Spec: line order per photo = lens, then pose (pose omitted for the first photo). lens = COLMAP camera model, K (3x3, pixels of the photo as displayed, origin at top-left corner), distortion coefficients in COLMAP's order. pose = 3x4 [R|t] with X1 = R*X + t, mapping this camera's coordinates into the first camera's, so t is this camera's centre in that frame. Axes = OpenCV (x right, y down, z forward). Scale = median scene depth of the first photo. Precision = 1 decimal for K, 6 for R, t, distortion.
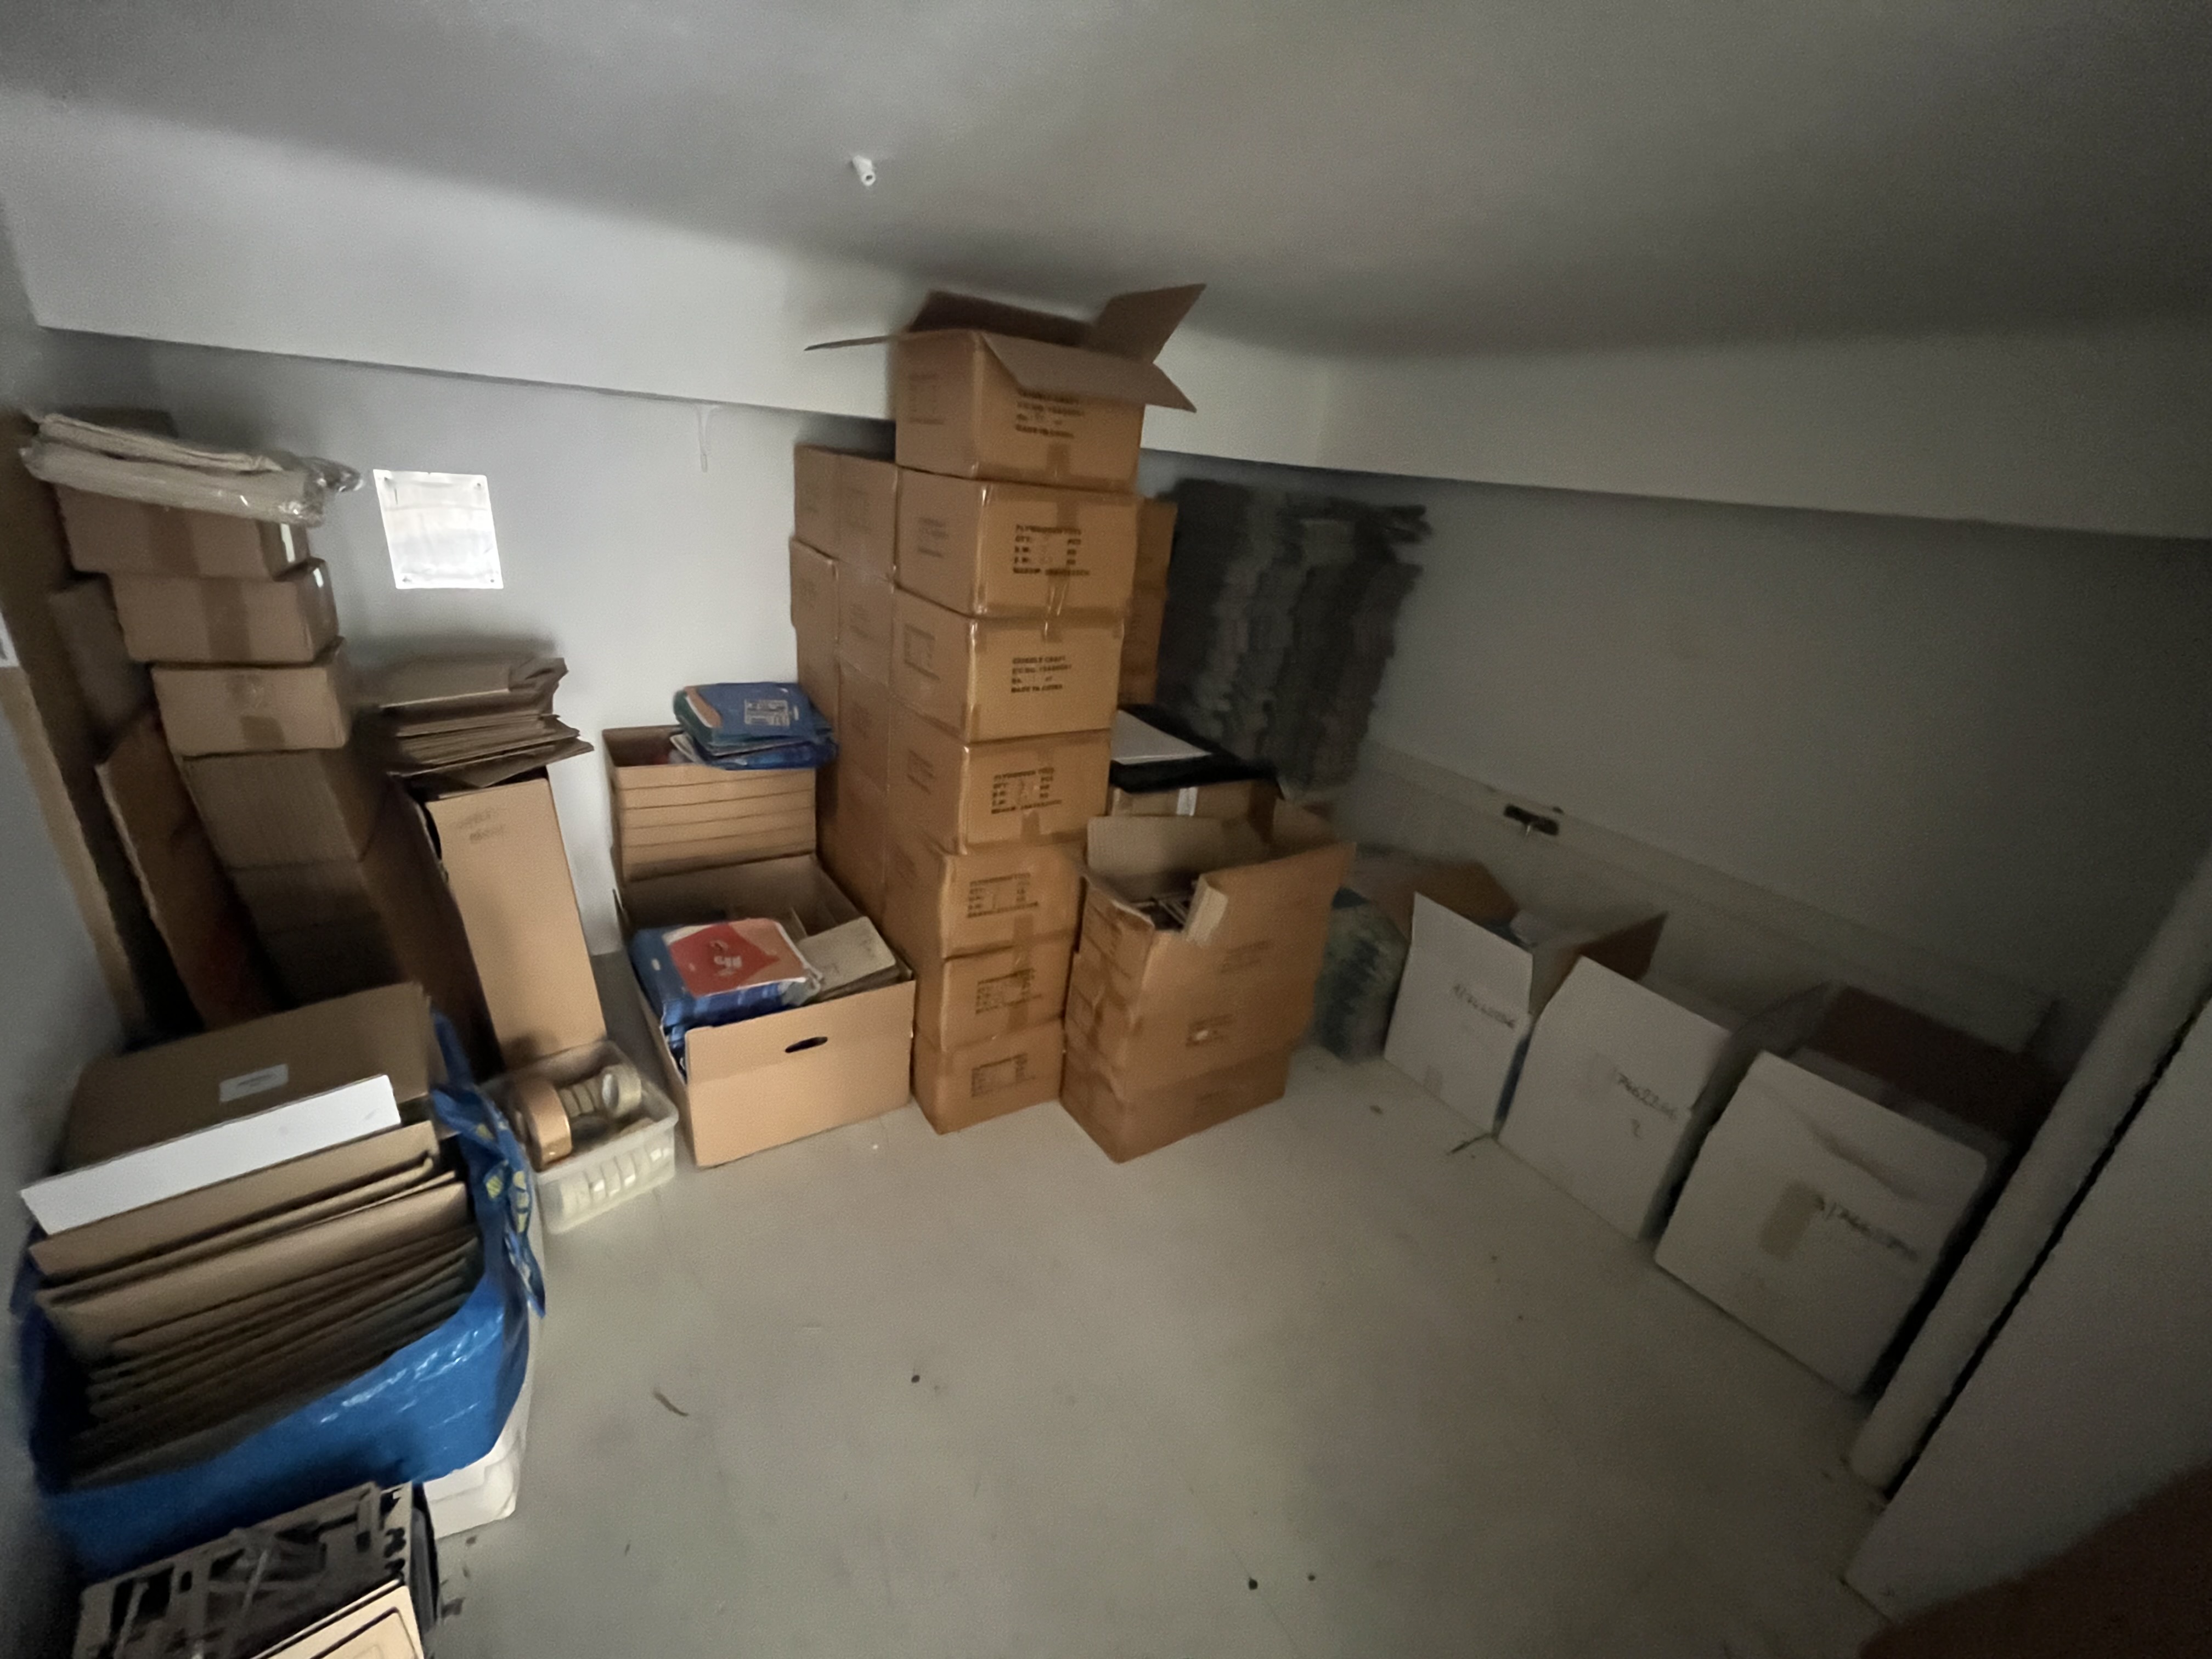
lens RADIAL K [[903.8, 0, 1103.2], [0, 903.8, 825.6], [0, 0, 1]] dist [-0.003894, 0.000523]
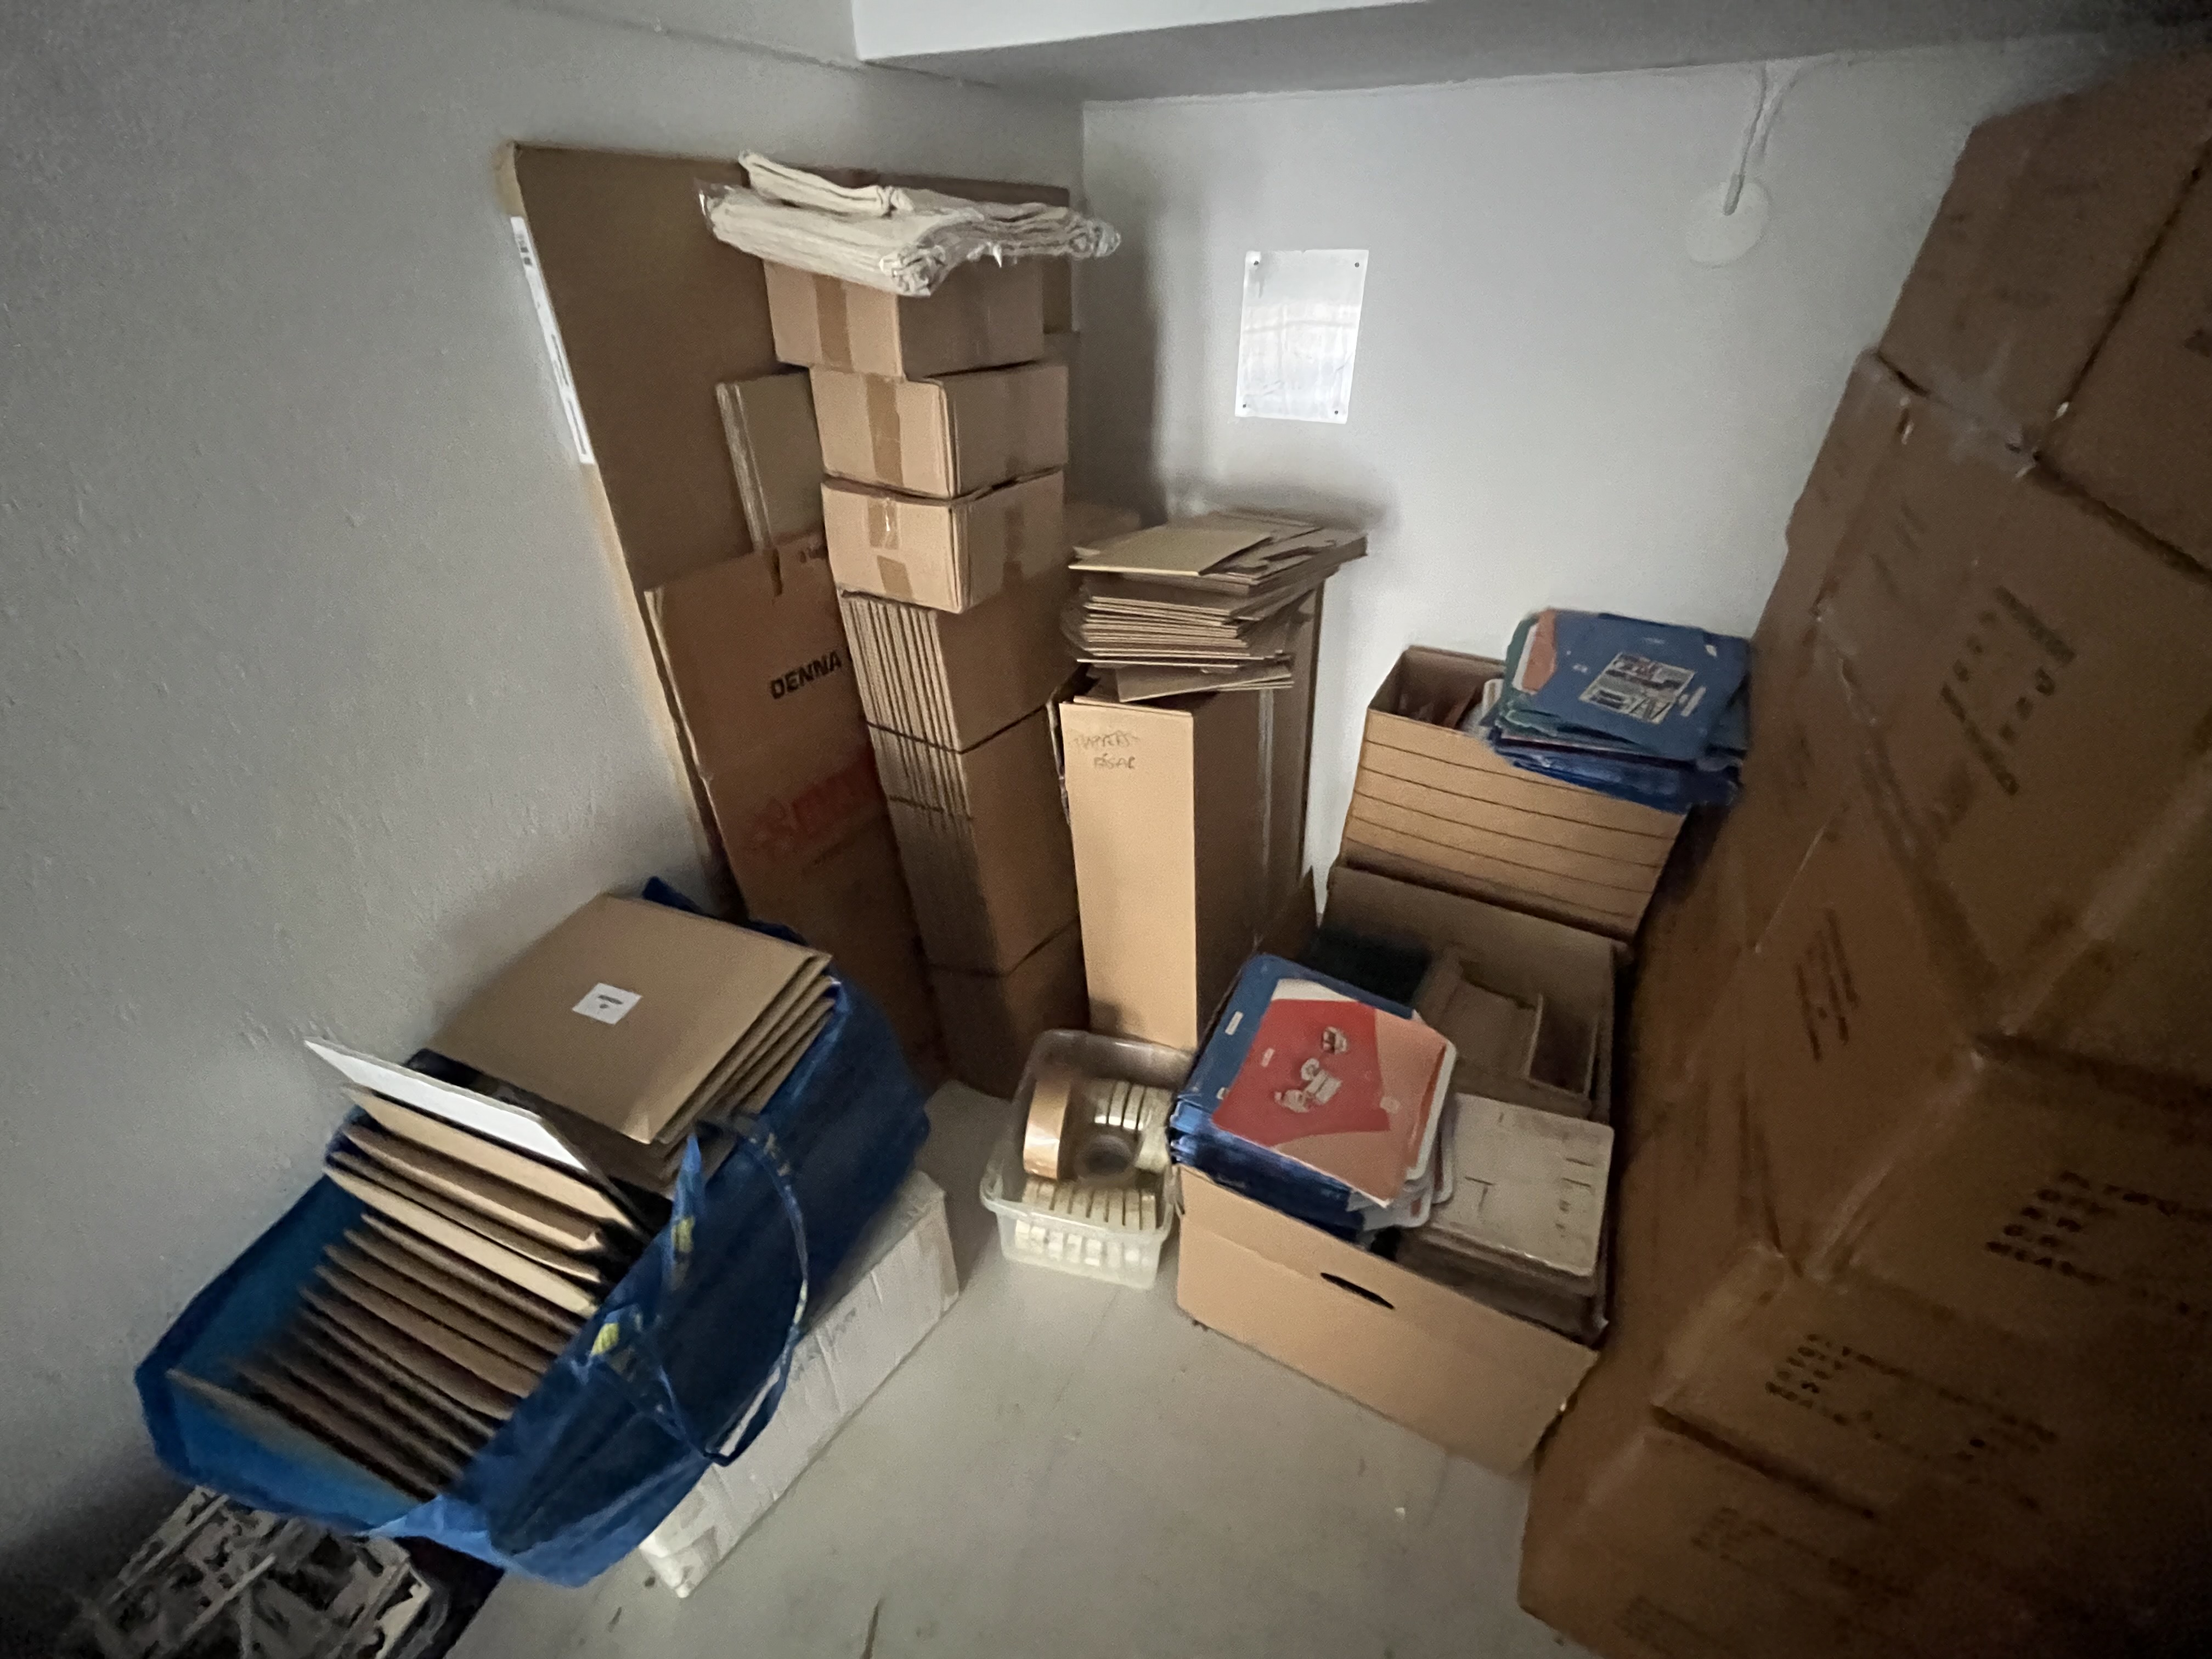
lens RADIAL K [[903.8, 0, 1104.5], [0, 903.8, 826.1], [0, 0, 1]] dist [-0.003894, 0.000523]
pose [[0.479500, 0.397123, -0.782543, -0.067900], [-0.284402, 0.913939, 0.289537, -0.120961], [0.830178, 0.083724, 0.551176, 0.459708]]
